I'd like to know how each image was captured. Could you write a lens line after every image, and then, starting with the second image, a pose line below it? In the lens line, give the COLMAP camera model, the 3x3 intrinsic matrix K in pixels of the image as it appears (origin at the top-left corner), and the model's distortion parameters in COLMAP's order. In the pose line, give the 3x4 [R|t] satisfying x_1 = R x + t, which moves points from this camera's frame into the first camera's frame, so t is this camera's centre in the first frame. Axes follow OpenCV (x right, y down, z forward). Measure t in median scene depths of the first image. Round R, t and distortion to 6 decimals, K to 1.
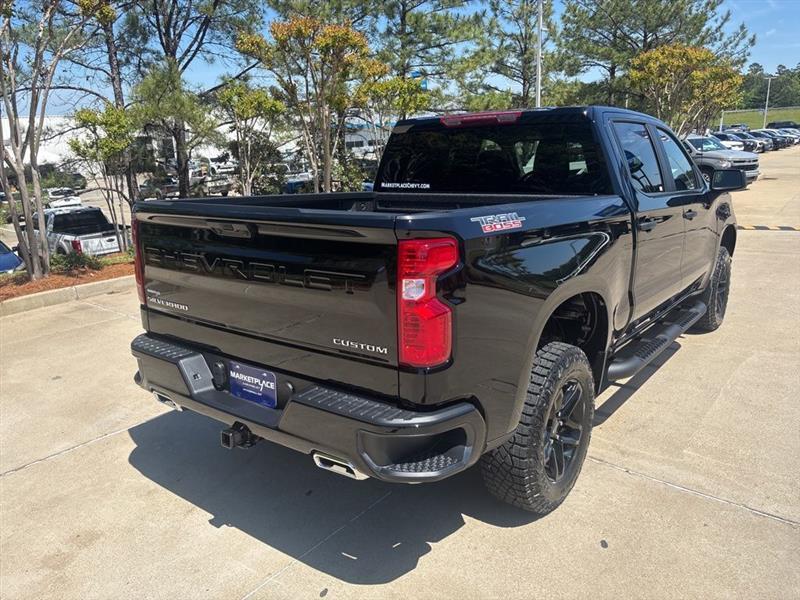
lens RADIAL K [[601.3, 0, 394.4], [0, 601.3, 302.4], [0, 0, 1]] dist [0.053441, -0.056007]
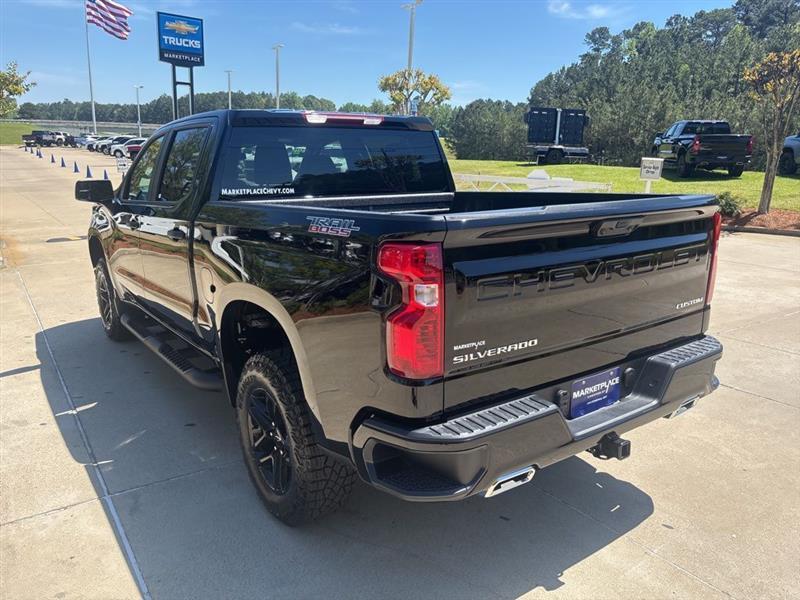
lens RADIAL K [[601.3, 0, 393.9], [0, 601.3, 306.5], [0, 0, 1]] dist [0.053441, -0.056007]
pose [[0.298493, -0.204740, 0.932193, -0.737112], [0.218909, 0.965368, 0.141930, -0.122404], [-0.928968, 0.161700, 0.332975, 0.597512]]
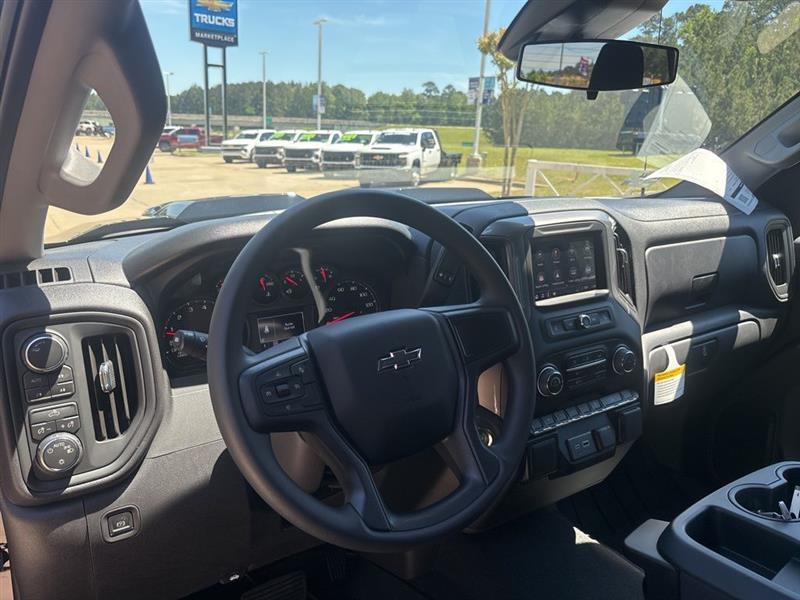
lens RADIAL K [[601.3, 0, 394.1], [0, 601.3, 303.7], [0, 0, 1]] dist [0.053441, -0.056007]
pose [[0.339032, -0.210095, 0.917015, 0.159216], [0.213043, 0.966568, 0.142683, -0.285496], [-0.916335, 0.146989, 0.372457, 1.279450]]
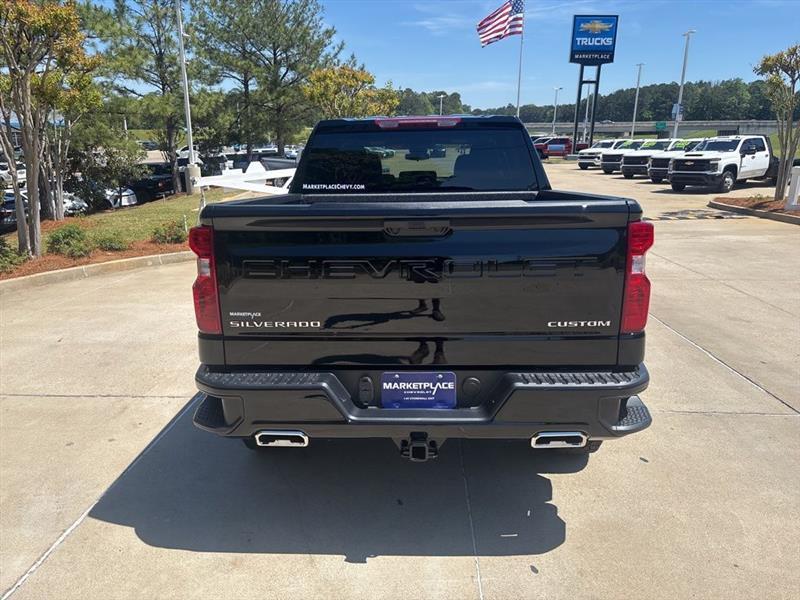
lens RADIAL K [[601.3, 0, 394.6], [0, 601.3, 296.7], [0, 0, 1]] dist [0.053441, -0.056007]
pose [[0.817673, -0.116135, 0.563847, -0.488843], [0.129333, 0.991461, 0.016656, -0.019590], [-0.560967, 0.059305, 0.825711, 0.143695]]
